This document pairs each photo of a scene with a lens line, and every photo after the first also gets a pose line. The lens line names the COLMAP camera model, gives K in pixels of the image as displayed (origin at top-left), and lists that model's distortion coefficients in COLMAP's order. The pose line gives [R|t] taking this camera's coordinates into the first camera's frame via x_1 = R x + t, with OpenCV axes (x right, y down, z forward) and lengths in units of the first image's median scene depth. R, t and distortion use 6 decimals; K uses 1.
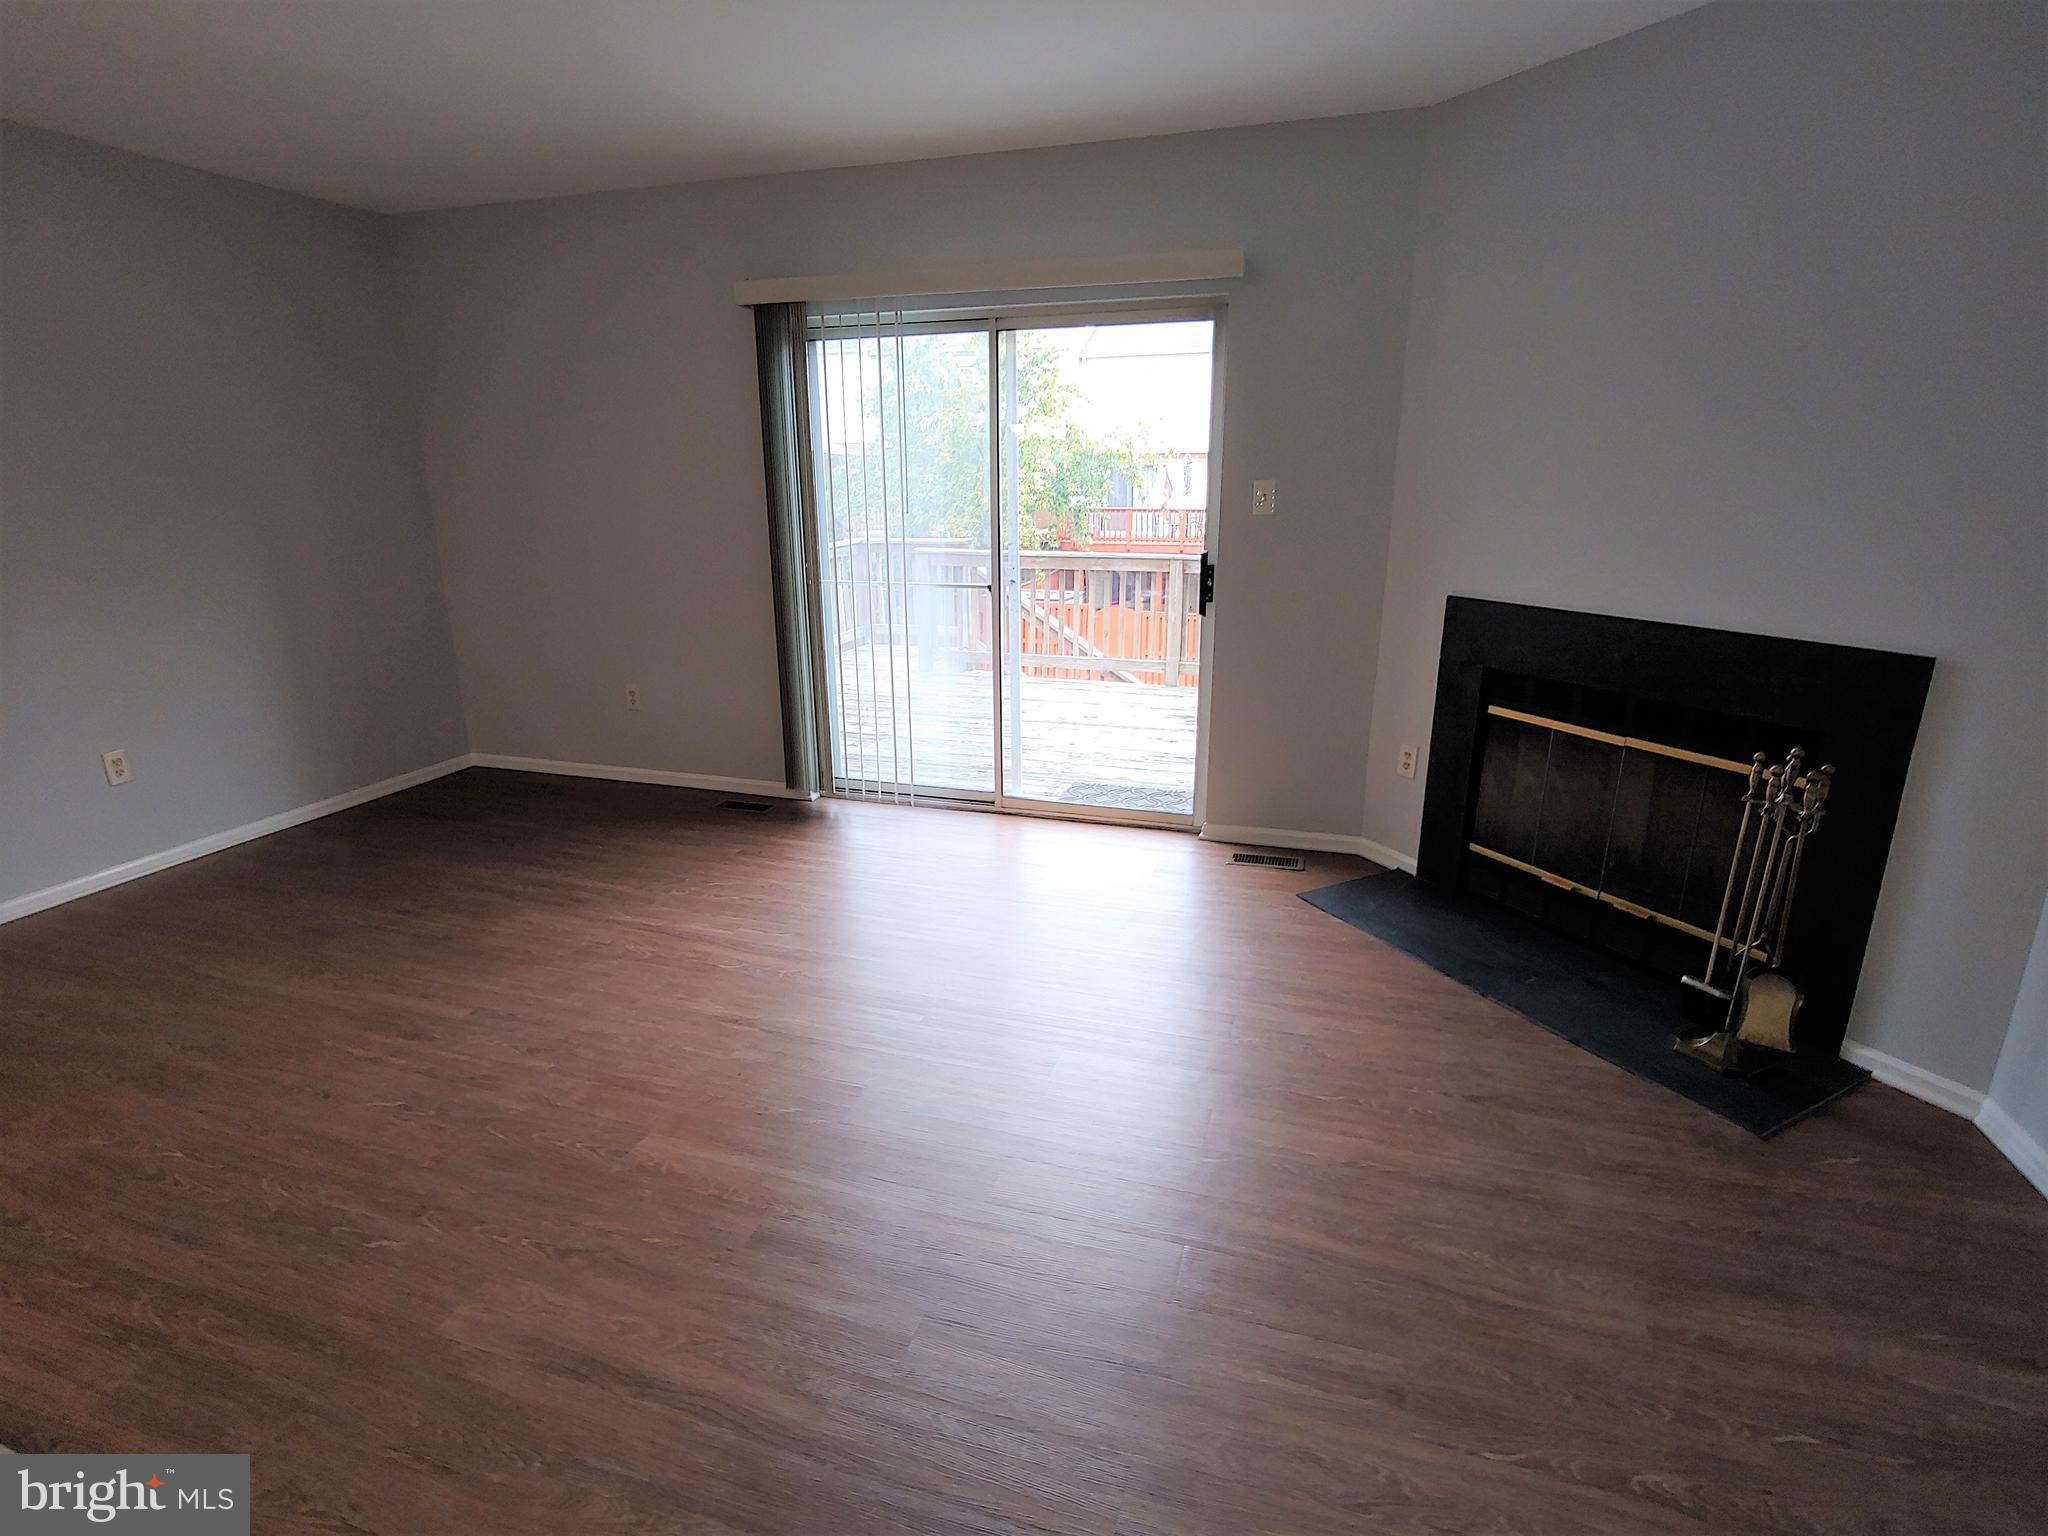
lens RADIAL K [[994.7, 0, 1046.0], [0, 994.7, 764.5], [0, 0, 1]] dist [-0.014506, 0.000544]
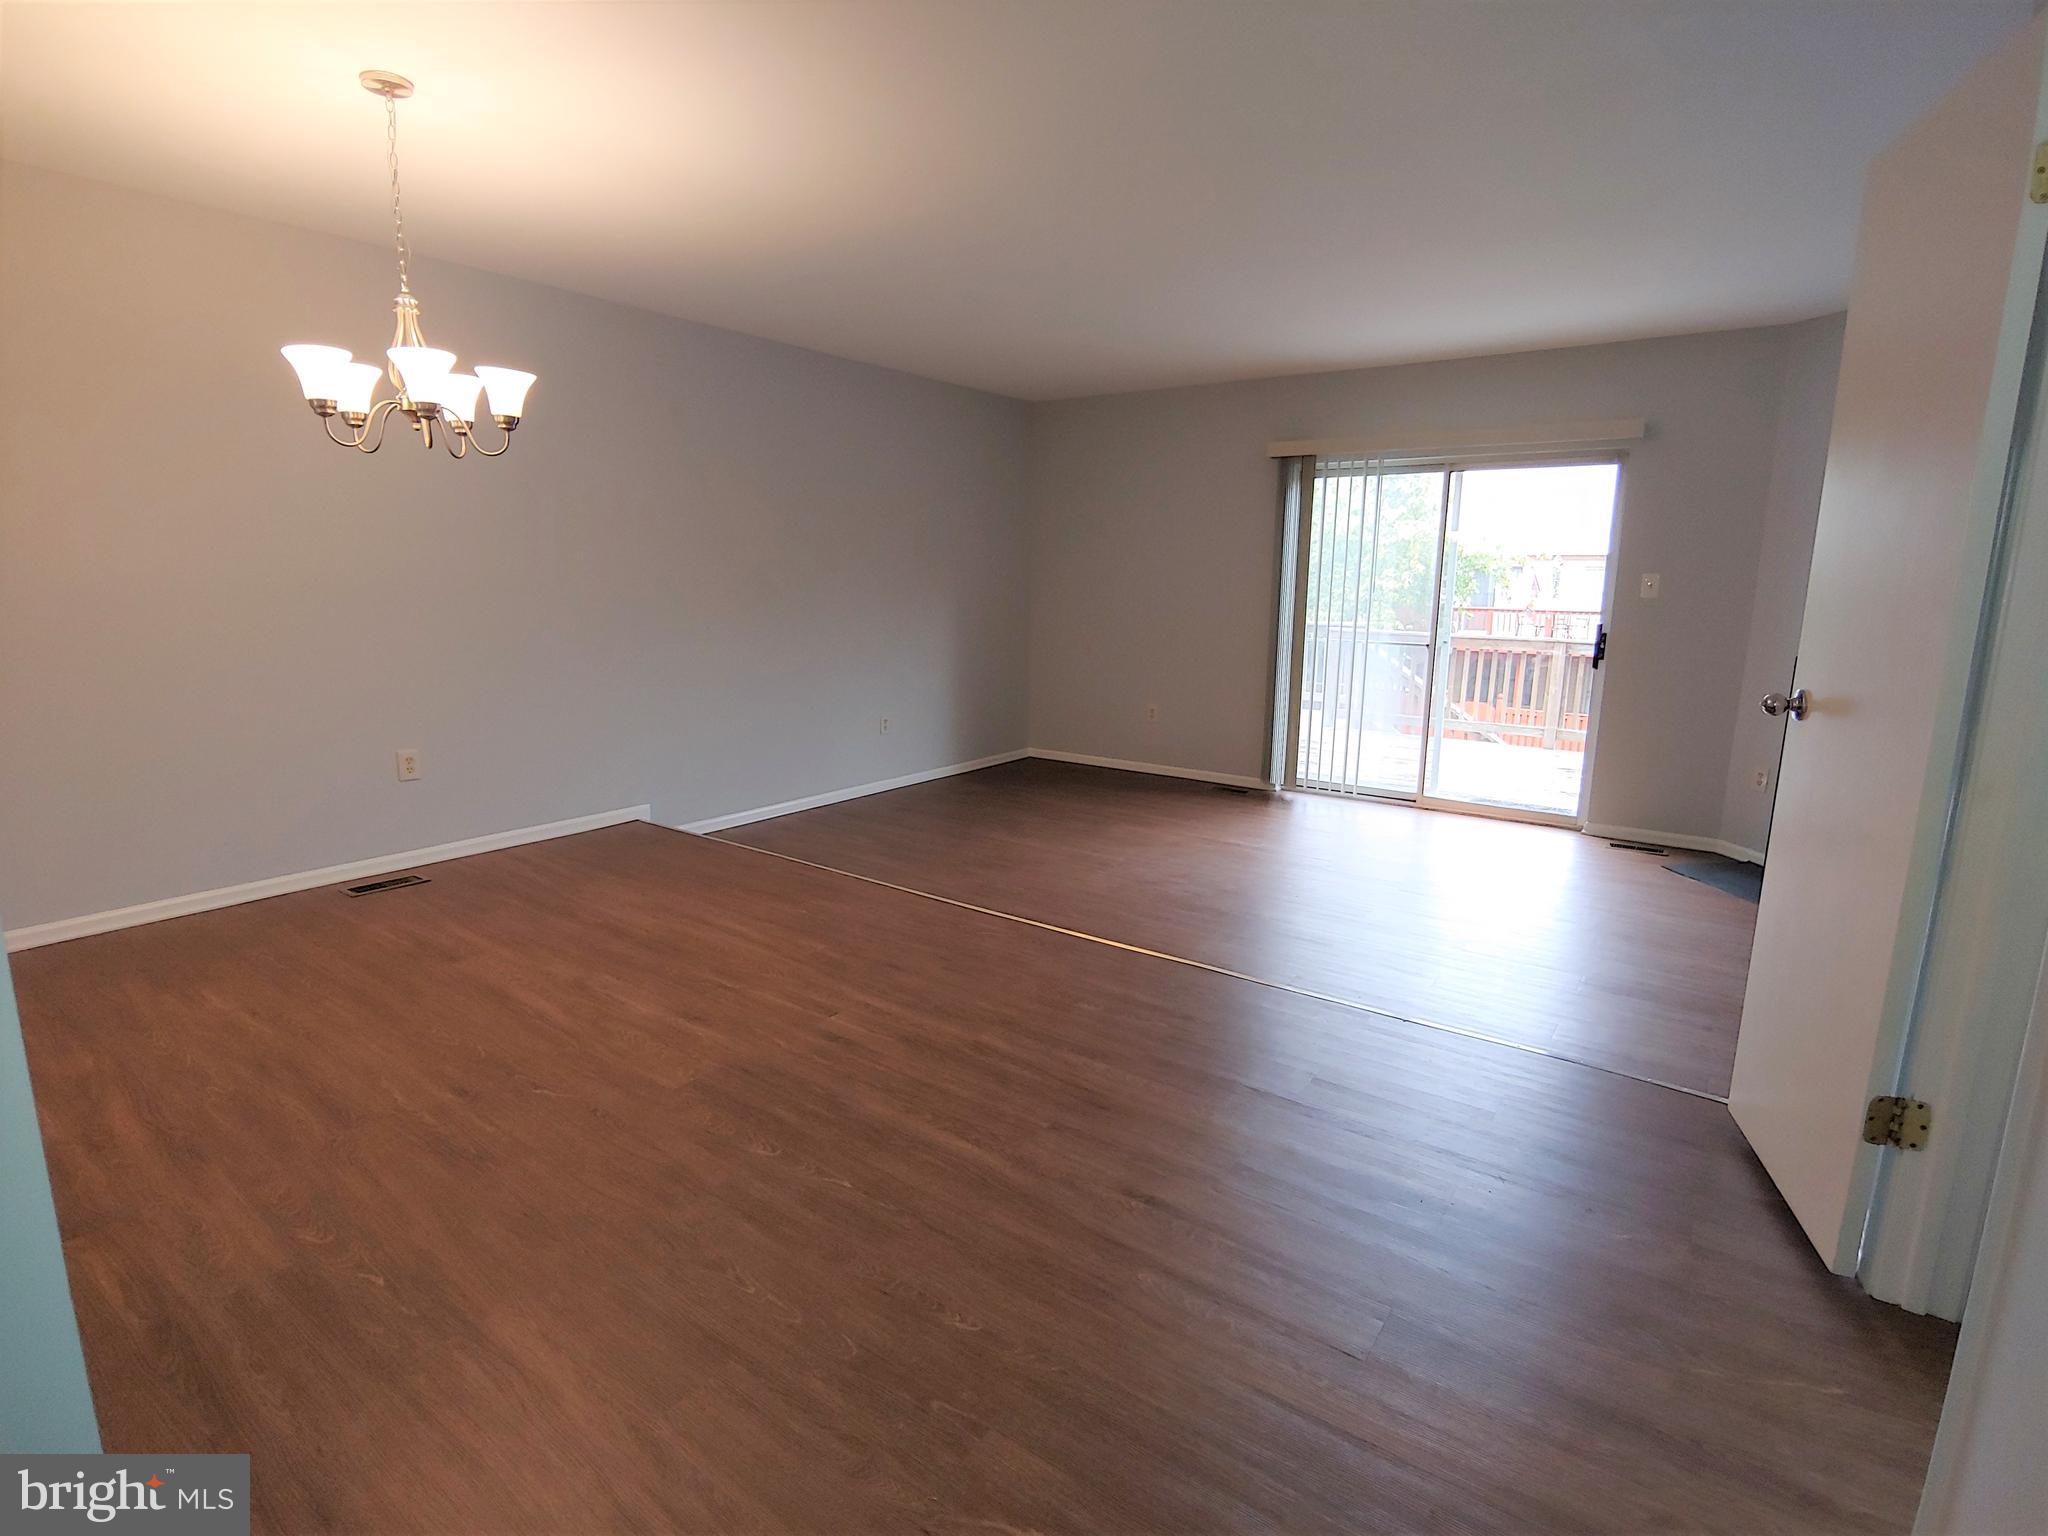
lens RADIAL K [[994.7, 0, 1046.0], [0, 994.7, 764.5], [0, 0, 1]] dist [-0.014506, 0.000544]
pose [[0.946920, 0.074851, -0.312633, -0.119185], [-0.103733, 0.991638, -0.076771, 0.158522], [0.304273, 0.105126, 0.946766, -0.496601]]
